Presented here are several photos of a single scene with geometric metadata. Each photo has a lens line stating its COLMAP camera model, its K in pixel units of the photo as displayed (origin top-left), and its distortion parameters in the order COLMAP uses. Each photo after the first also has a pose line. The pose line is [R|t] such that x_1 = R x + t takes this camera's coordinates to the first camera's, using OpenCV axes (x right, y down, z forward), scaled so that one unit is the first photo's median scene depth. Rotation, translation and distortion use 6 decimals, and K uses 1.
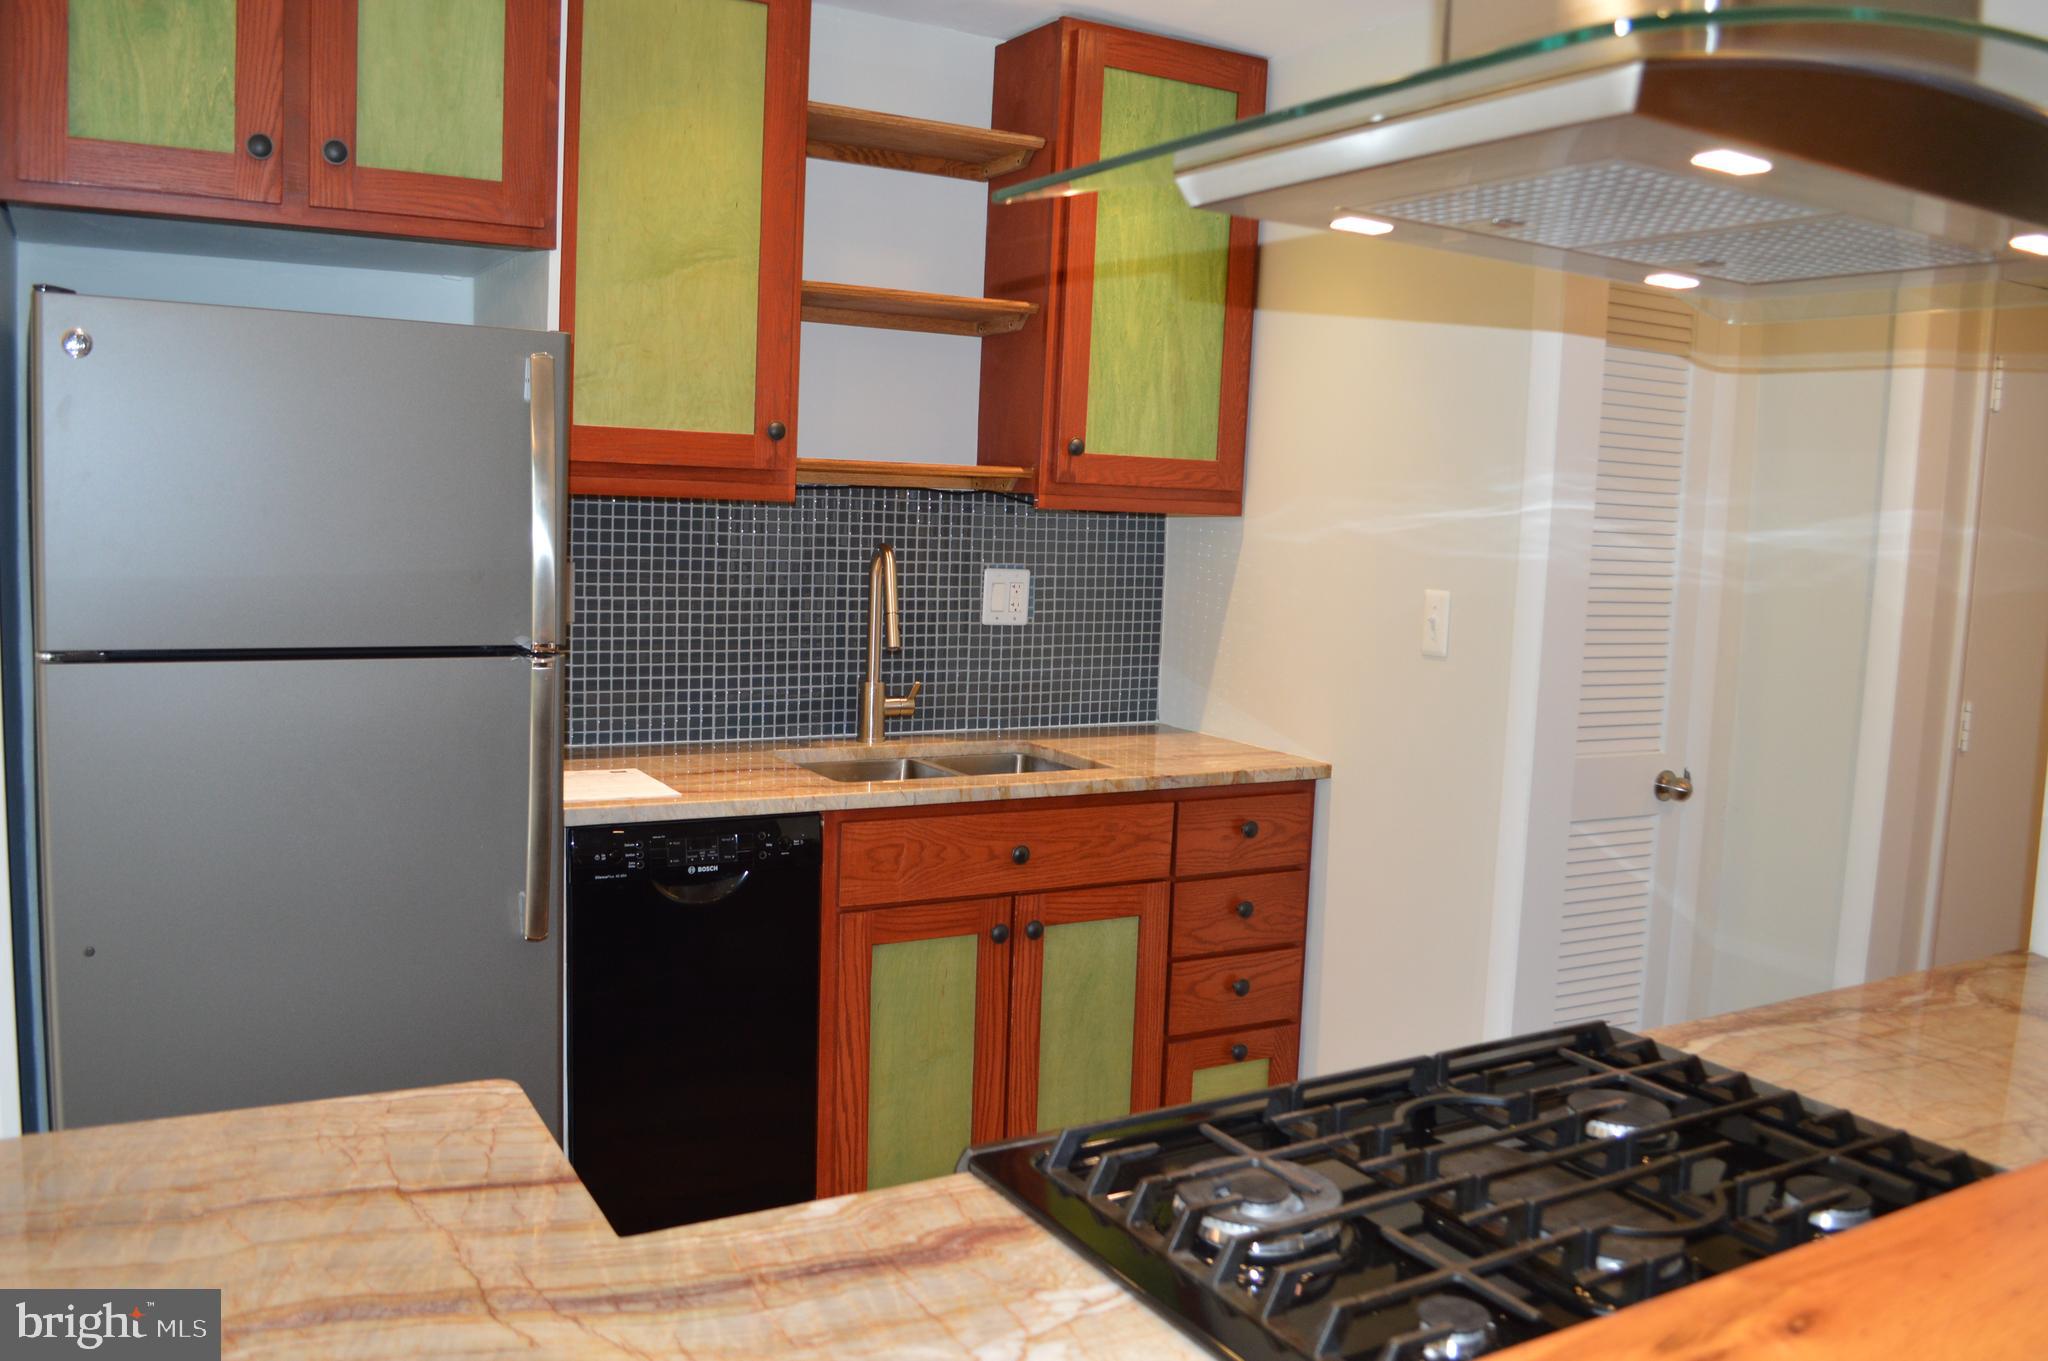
lens RADIAL K [[1640.8, 0, 1053.1], [0, 1640.8, 672.1], [0, 0, 1]] dist [-0.085684, 0.016804]
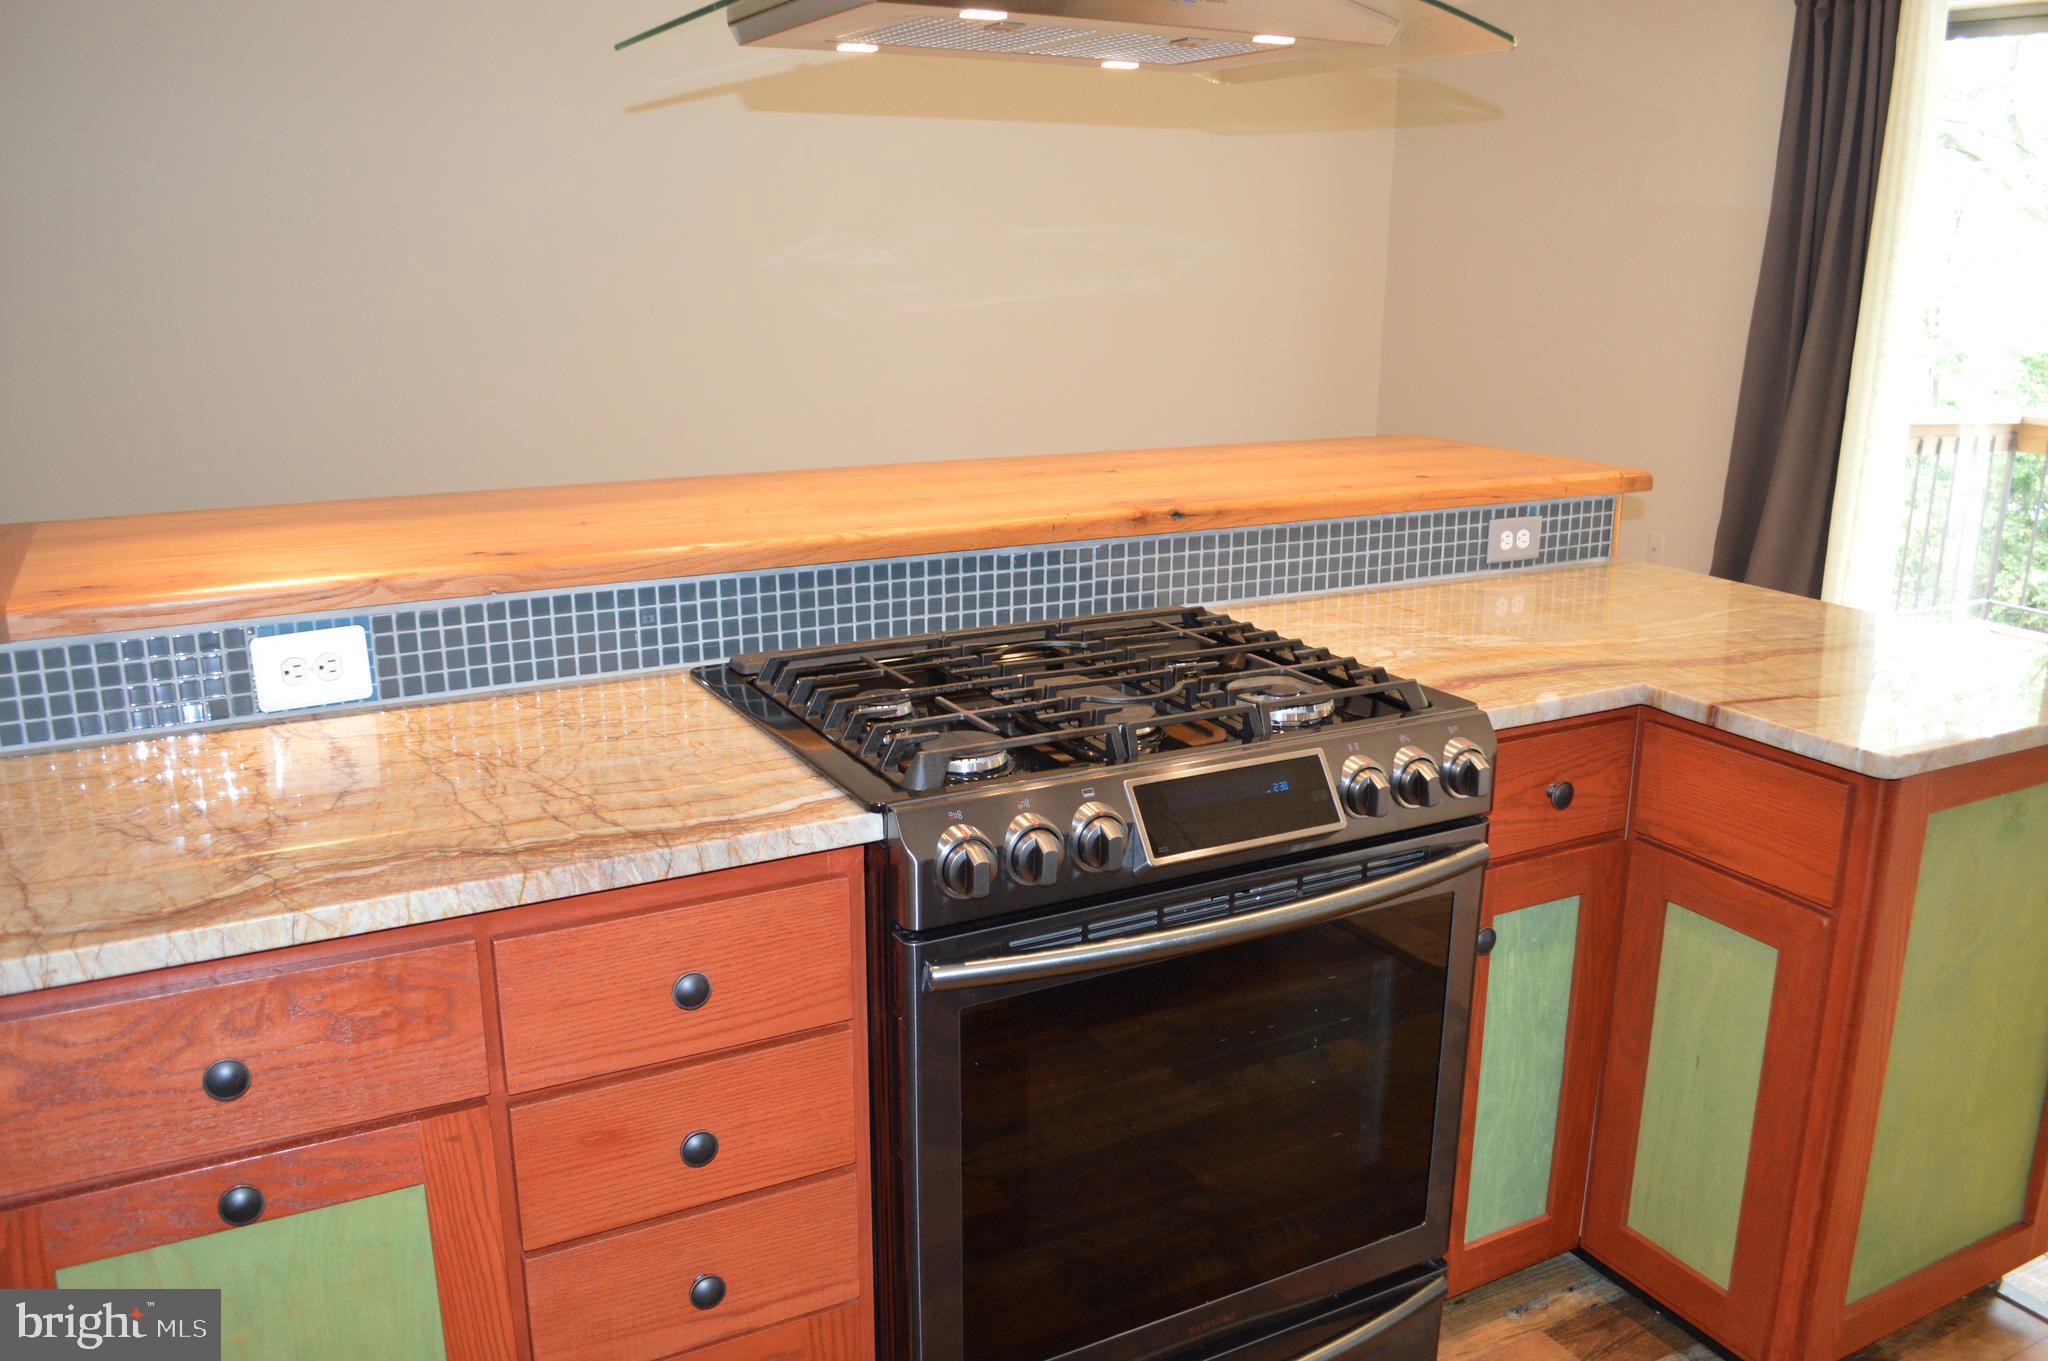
lens RADIAL K [[1640.8, 0, 1025.2], [0, 1640.8, 679.9], [0, 0, 1]] dist [-0.085684, 0.016804]
pose [[-0.998081, -0.052429, 0.032951, 0.123930], [-0.037203, 0.933070, 0.357765, -0.091033], [-0.049503, 0.355853, -0.933230, 0.959771]]
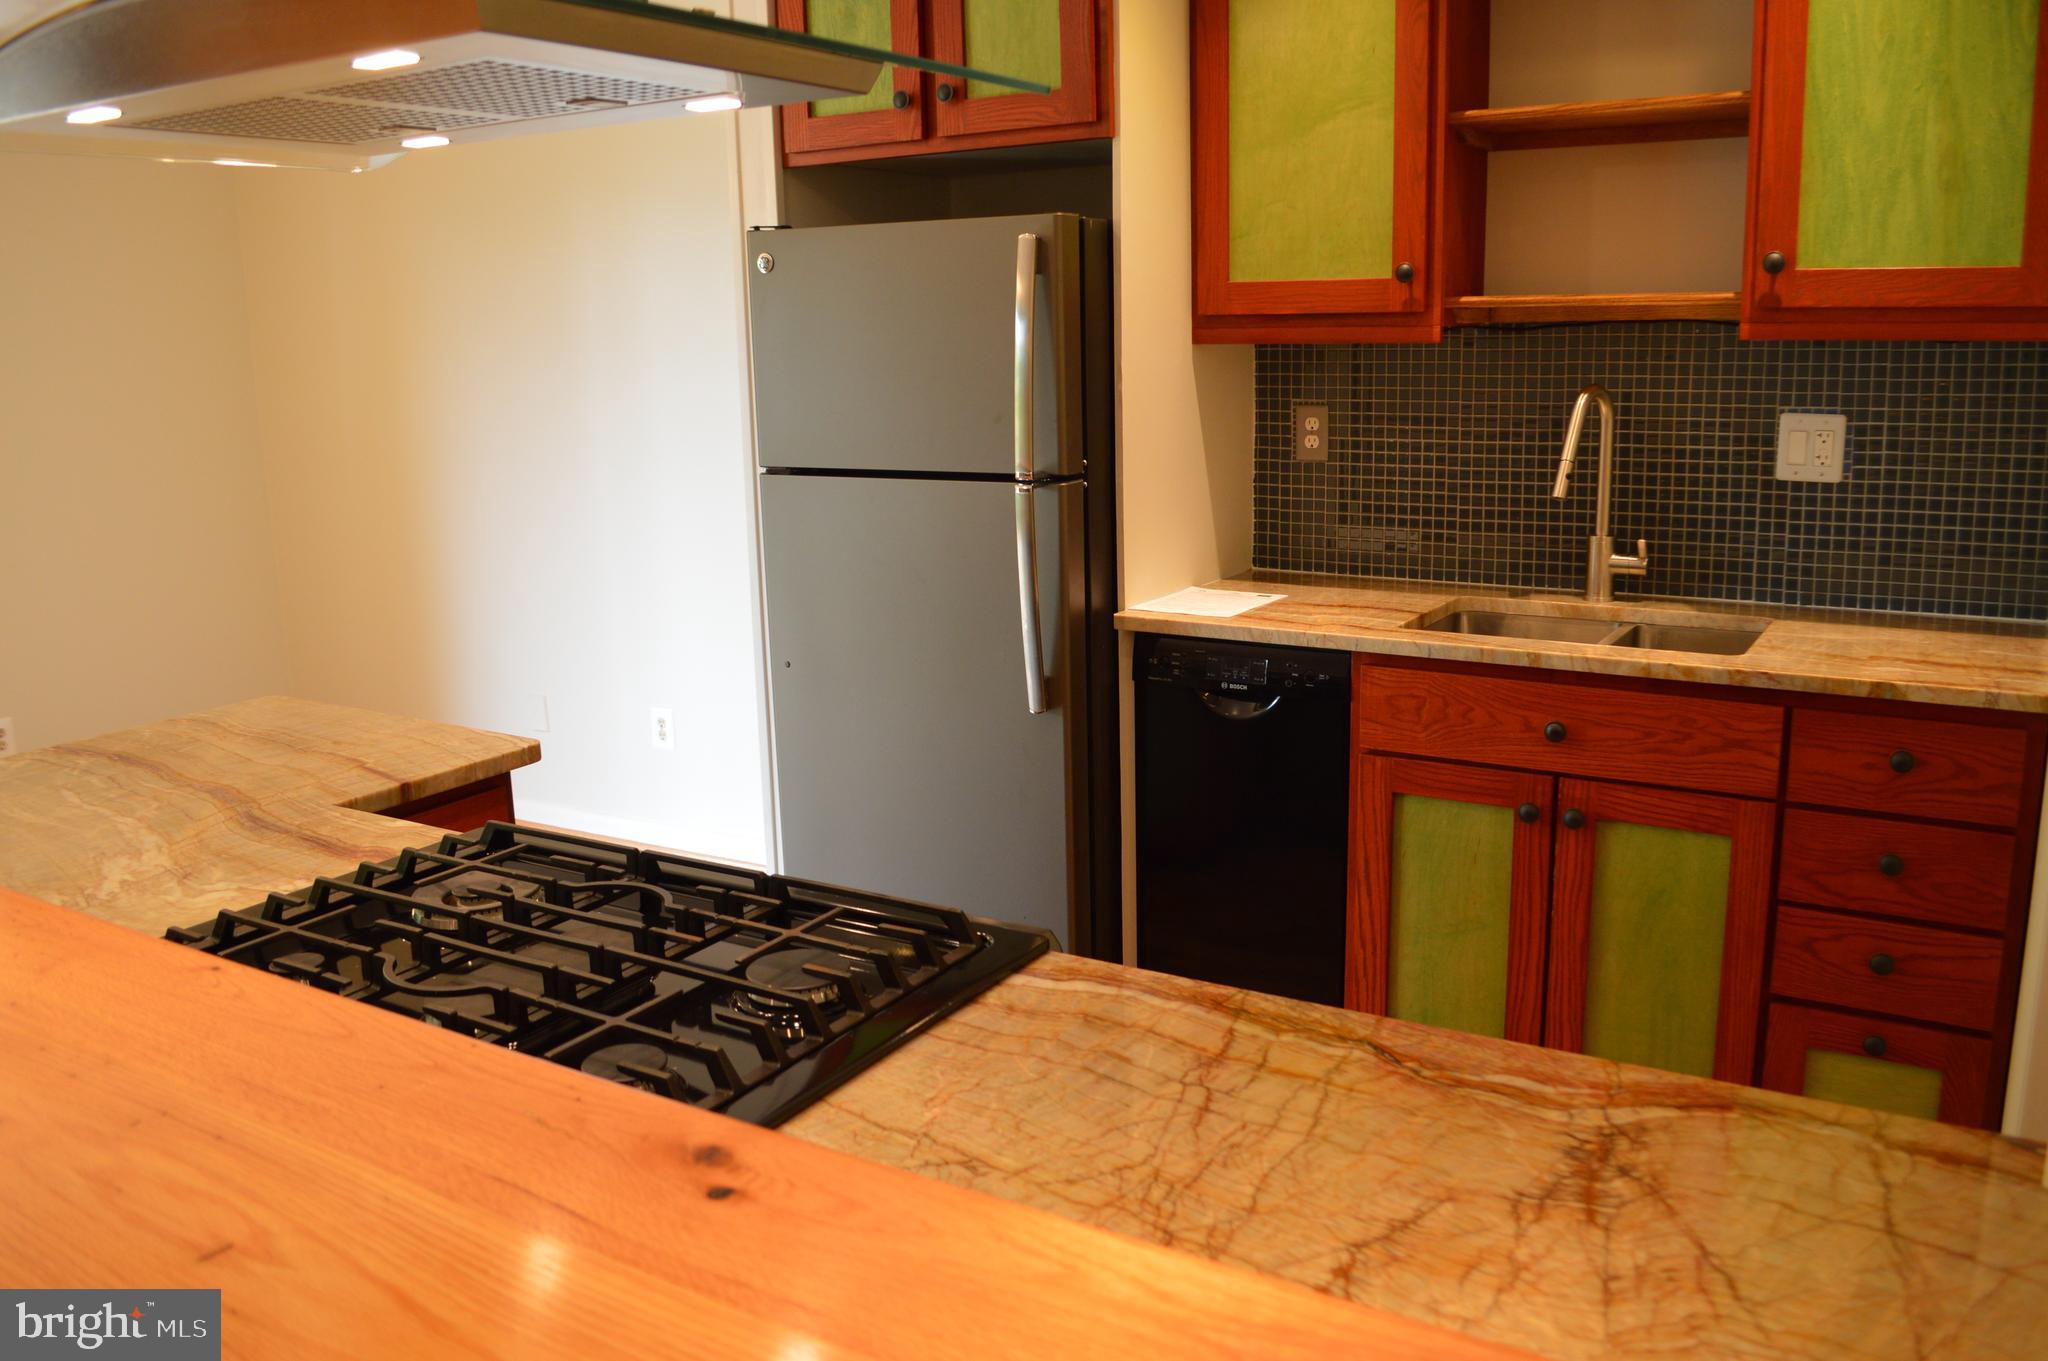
lens RADIAL K [[1640.8, 0, 1049.7], [0, 1640.8, 675.6], [0, 0, 1]] dist [-0.085684, 0.016804]
pose [[0.475933, 0.136660, -0.868799, 0.579152], [-0.049867, 0.990458, 0.128479, -0.018999], [0.878066, -0.017823, 0.478207, 0.305620]]
